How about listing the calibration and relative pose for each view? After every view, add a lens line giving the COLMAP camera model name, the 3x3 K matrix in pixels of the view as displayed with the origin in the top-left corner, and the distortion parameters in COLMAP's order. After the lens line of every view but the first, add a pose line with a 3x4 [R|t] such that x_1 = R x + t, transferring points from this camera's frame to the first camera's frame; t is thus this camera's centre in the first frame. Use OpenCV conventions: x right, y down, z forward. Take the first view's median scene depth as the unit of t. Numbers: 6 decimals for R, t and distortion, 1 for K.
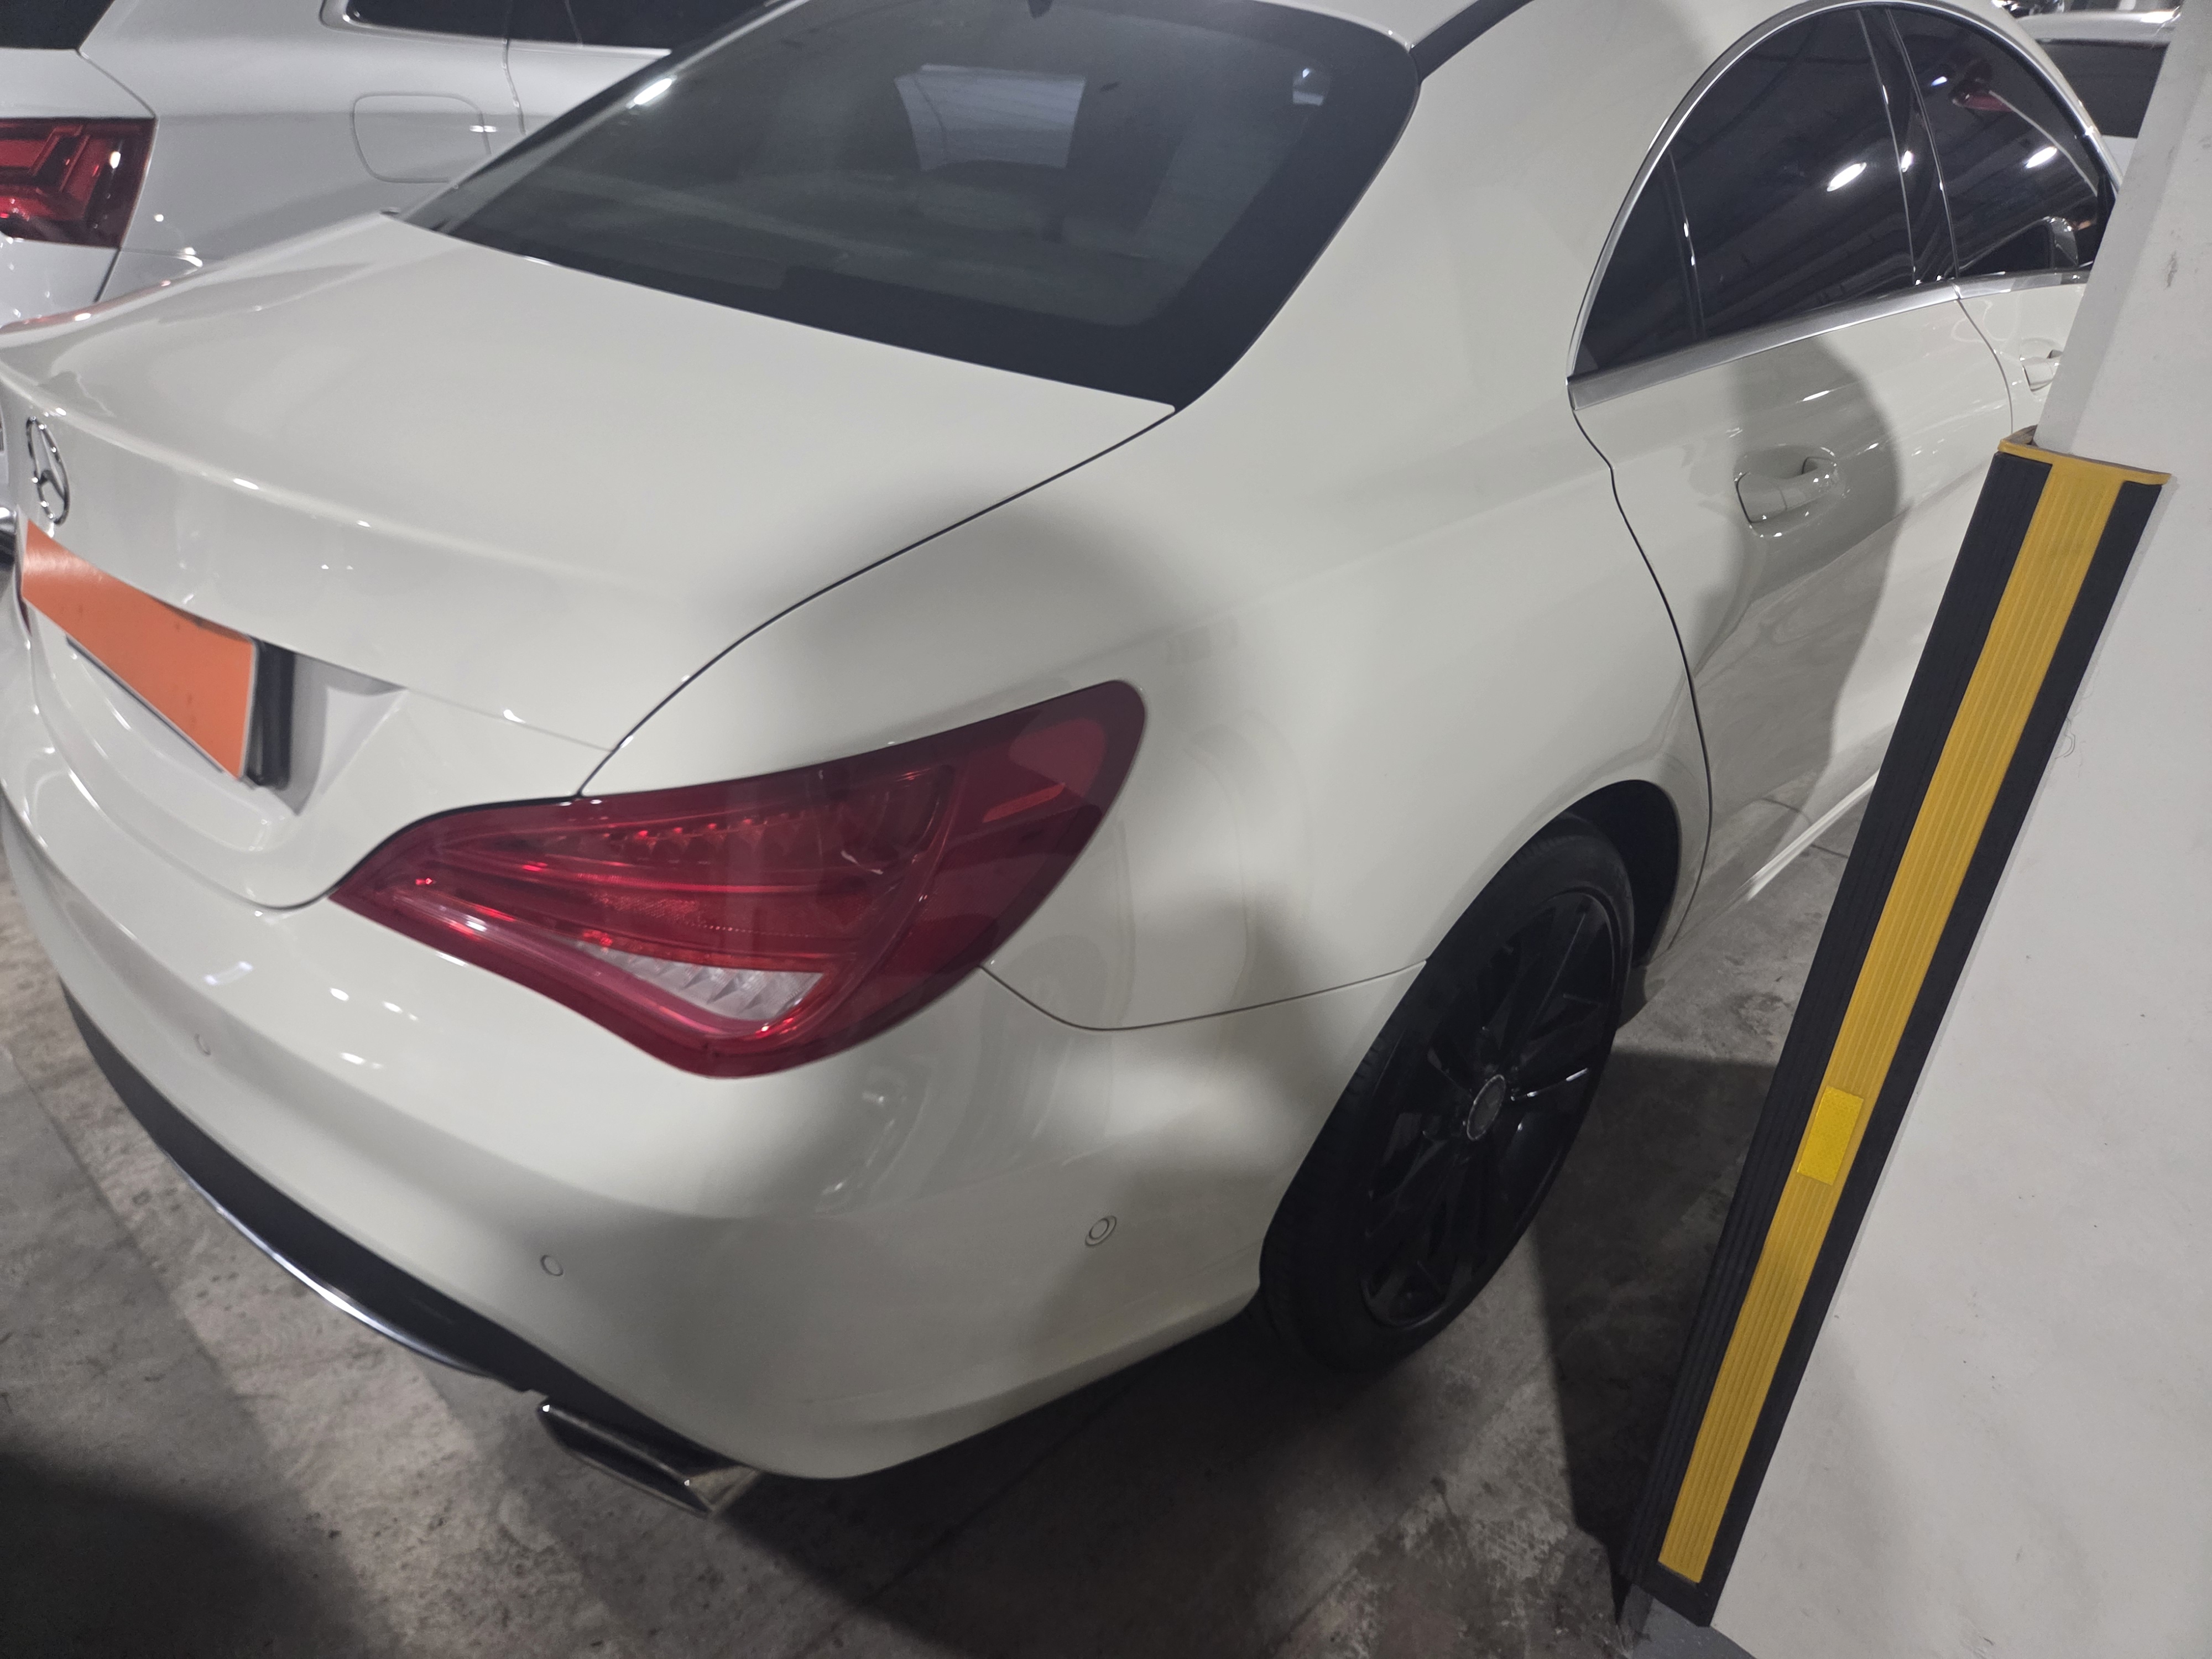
lens RADIAL K [[1499.2, 0, 1100.0], [0, 1499.2, 832.7], [0, 0, 1]] dist [0.052510, -0.047072]
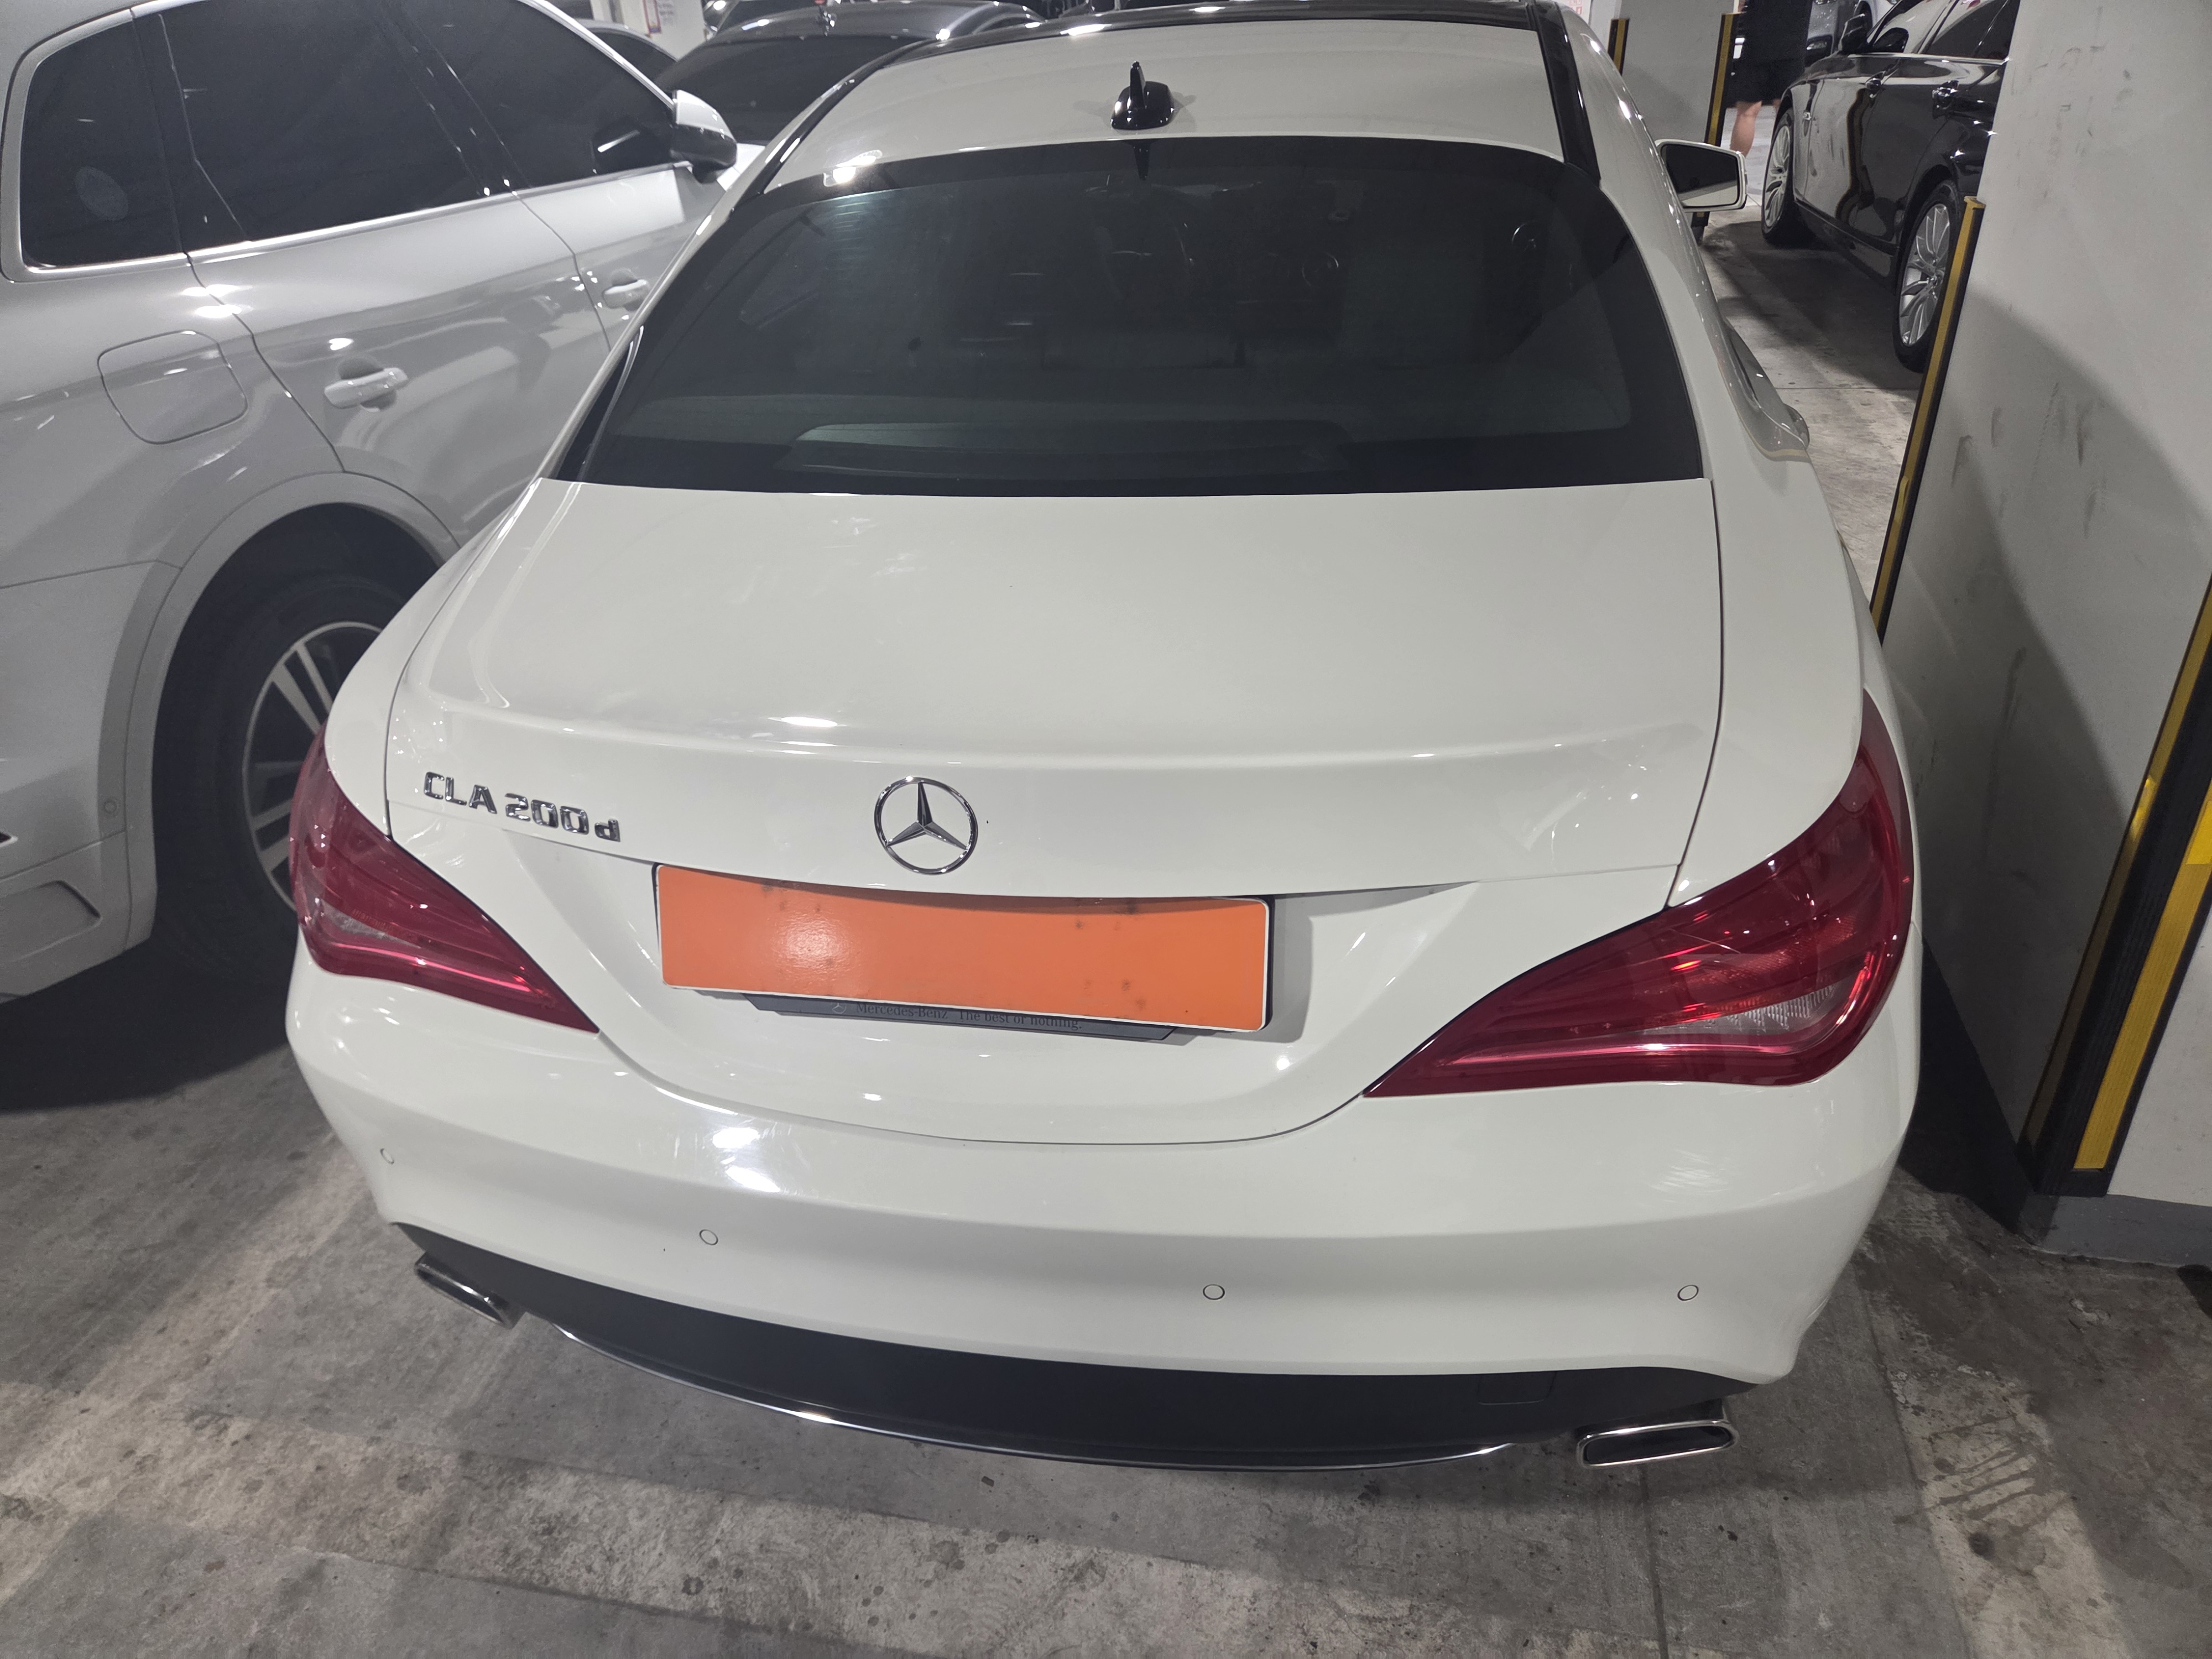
lens RADIAL K [[1499.2, 0, 1107.8], [0, 1499.2, 831.3], [0, 0, 1]] dist [0.052510, -0.047072]
pose [[0.844429, -0.339619, 0.414246, -0.769503], [0.332615, 0.938614, 0.091494, -0.218683], [-0.419889, 0.060525, 0.905555, 0.058139]]
